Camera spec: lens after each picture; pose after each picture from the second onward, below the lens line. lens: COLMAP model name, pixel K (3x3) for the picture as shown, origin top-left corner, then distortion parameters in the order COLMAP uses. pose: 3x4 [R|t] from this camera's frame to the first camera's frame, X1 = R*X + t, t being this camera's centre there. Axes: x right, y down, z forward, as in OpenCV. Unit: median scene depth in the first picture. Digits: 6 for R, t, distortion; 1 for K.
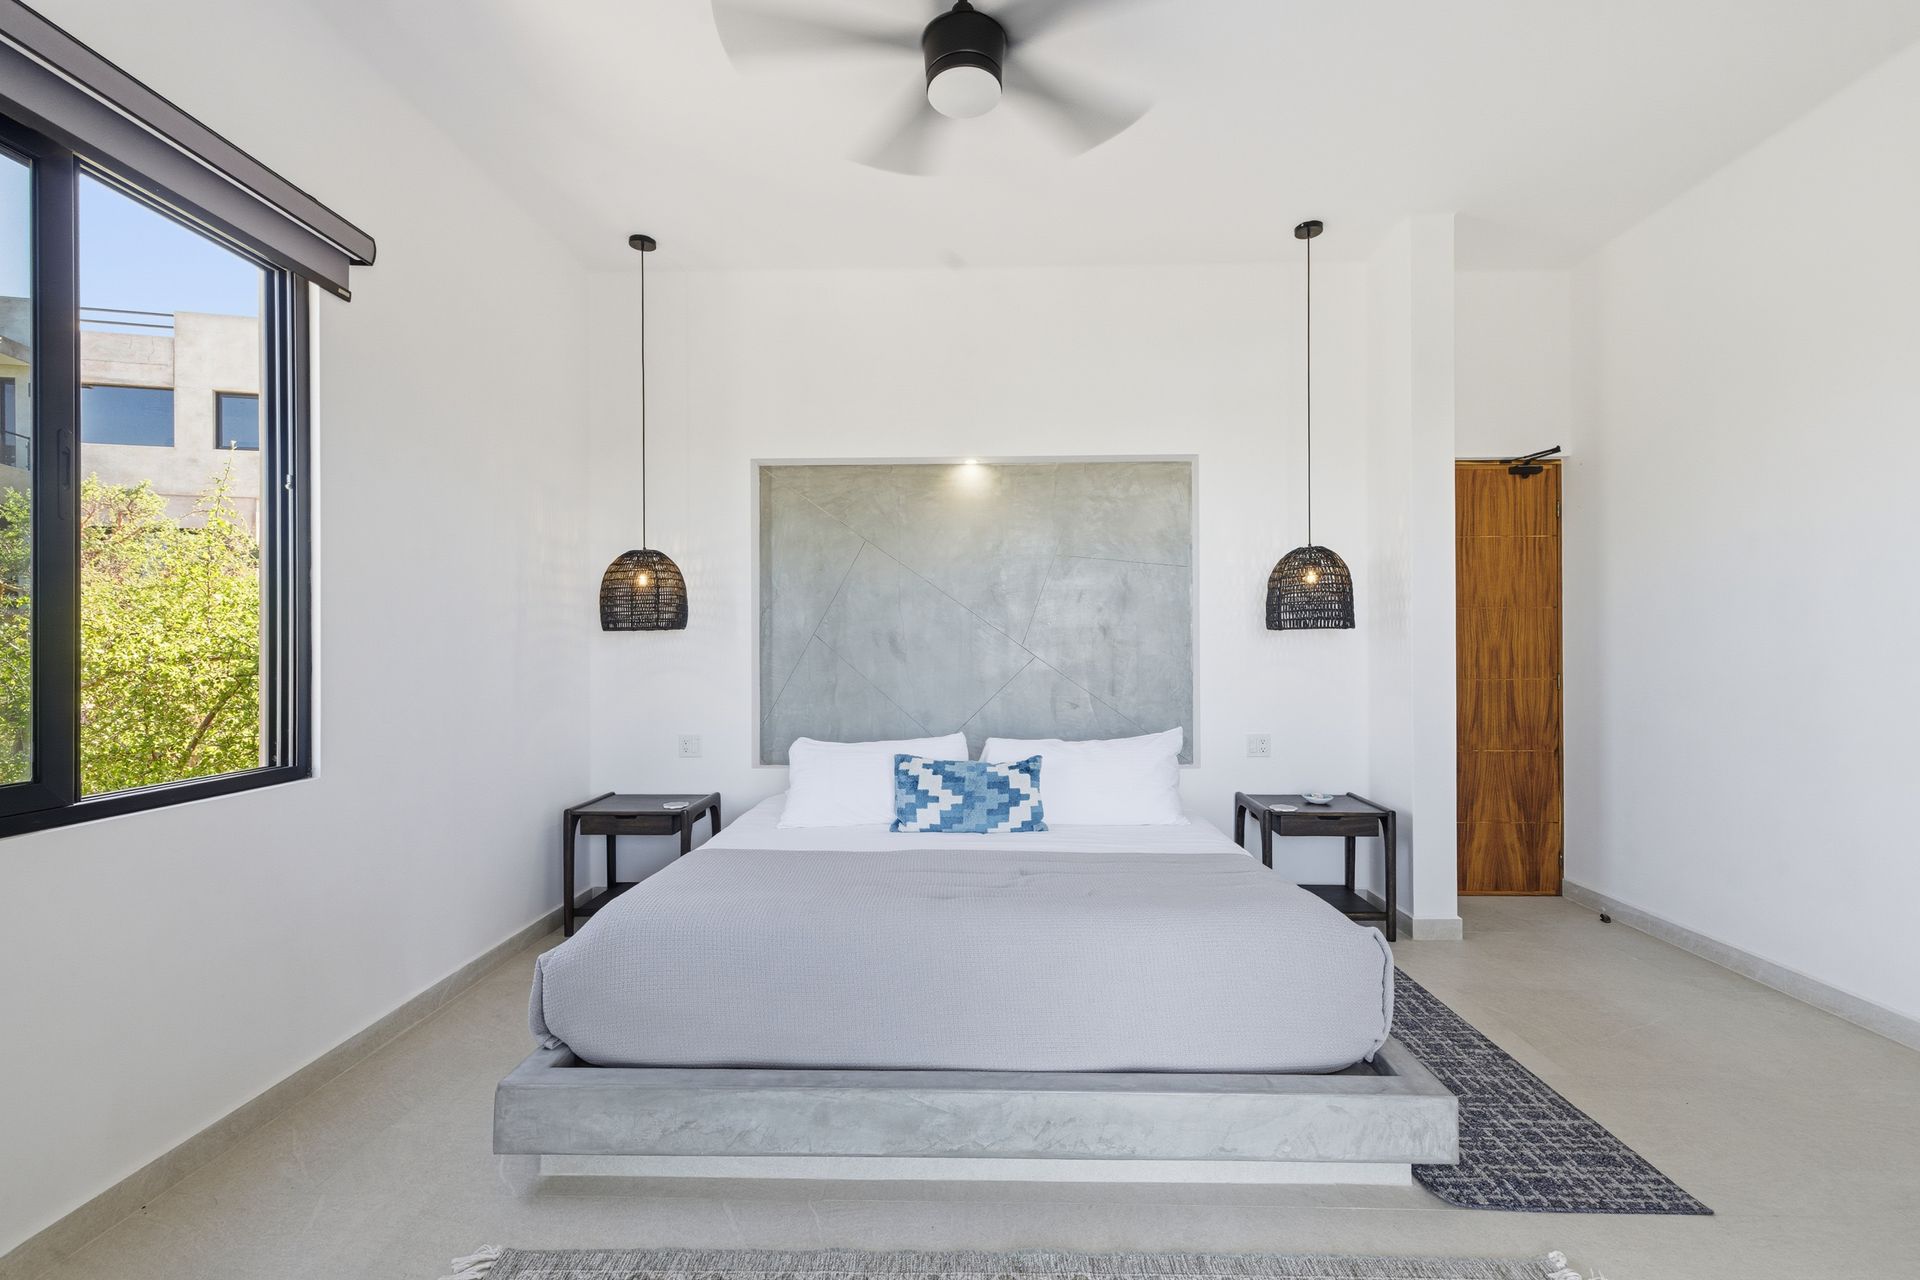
lens RADIAL K [[816.3, 0, 960.0], [0, 816.3, 640.0], [0, 0, 1]] dist [0.009208, -0.000280]
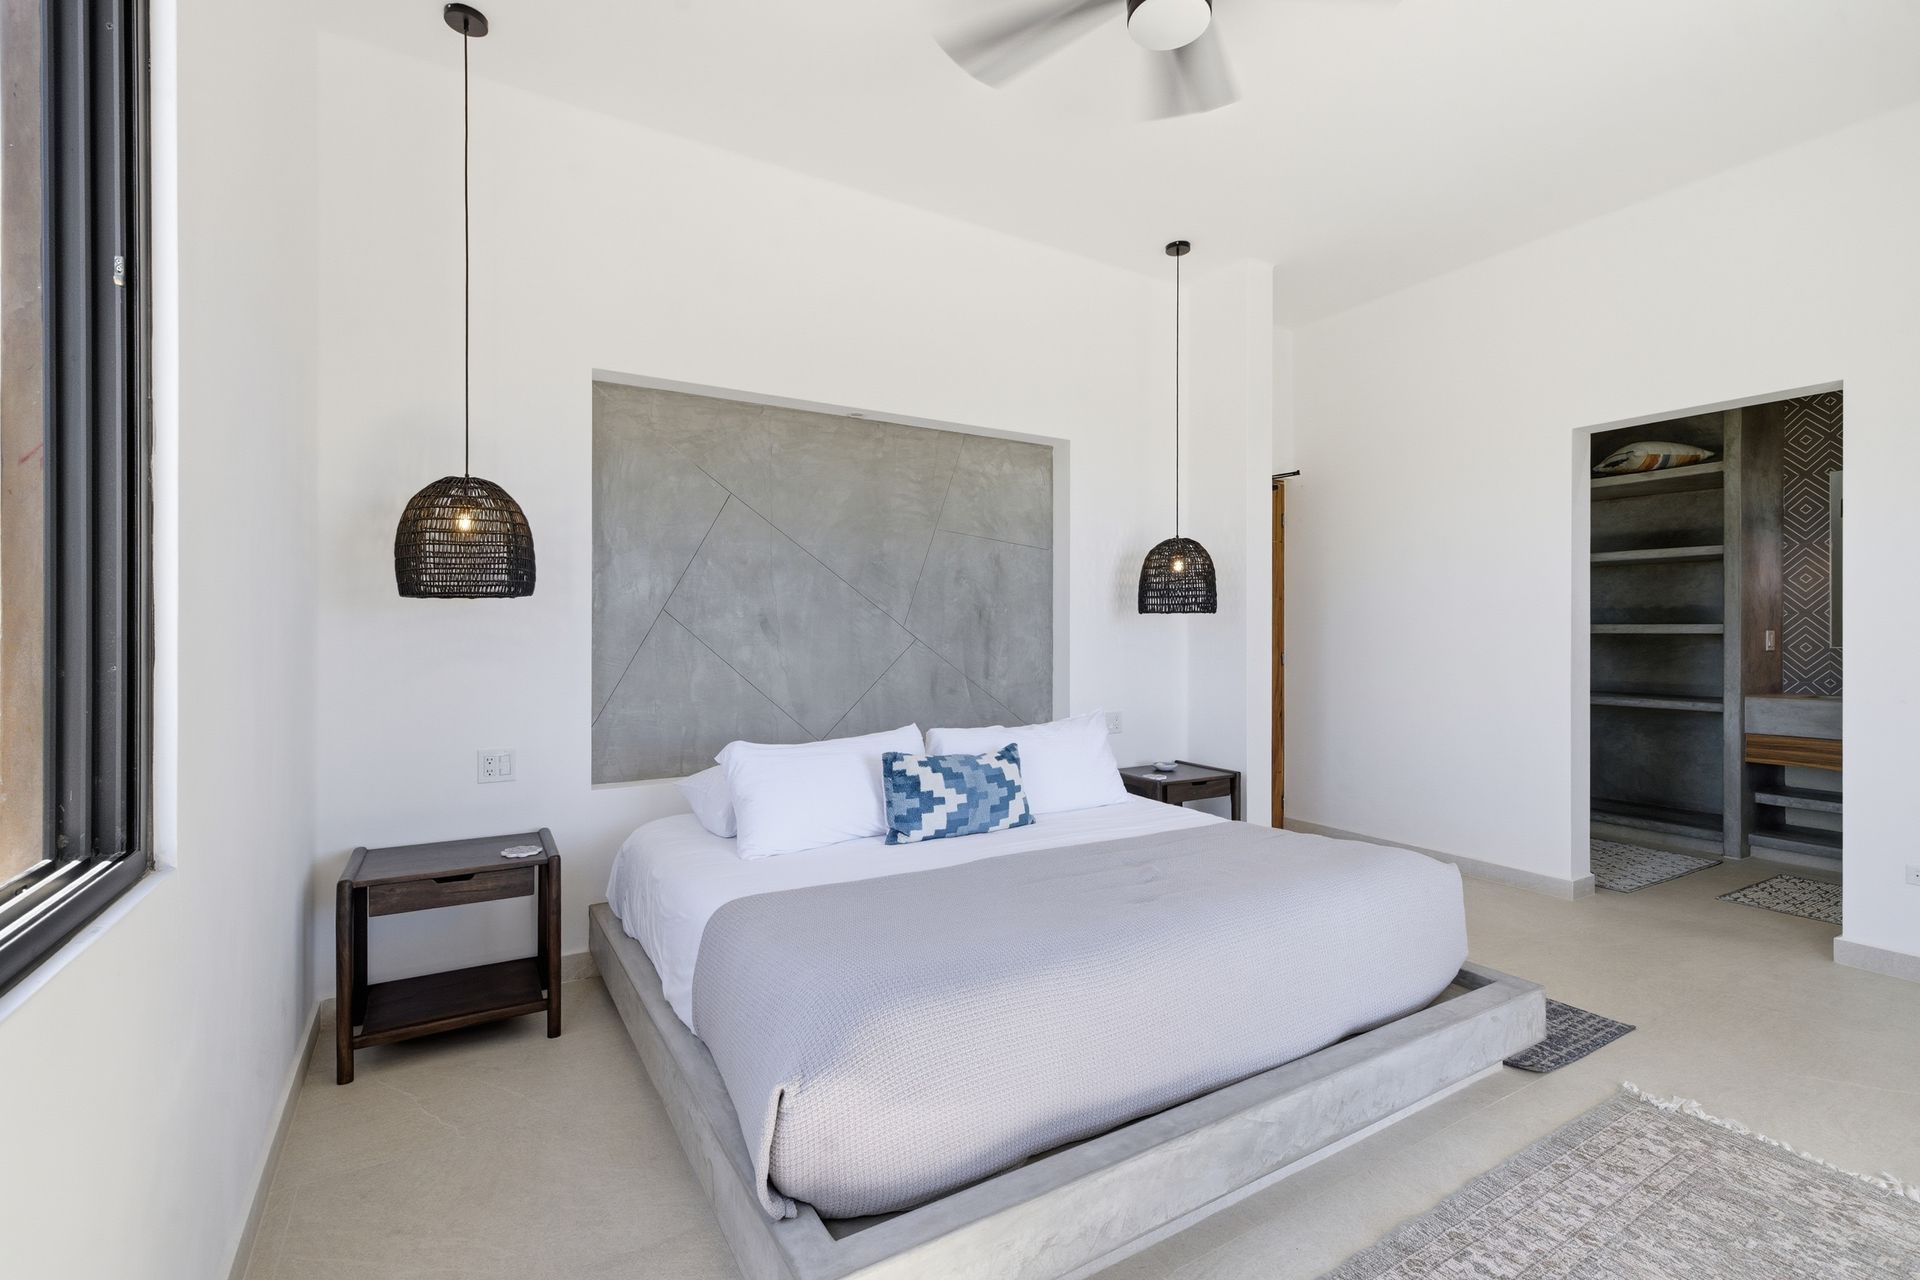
lens RADIAL K [[851.2, 0, 959.4], [0, 851.2, 631.0], [0, 0, 1]] dist [0.009315, 0.000023]
pose [[0.842479, 0.006642, 0.538688, -0.491380], [-0.010021, 0.999944, 0.003342, 0.010713], [-0.538636, -0.008214, 0.842498, 0.220770]]
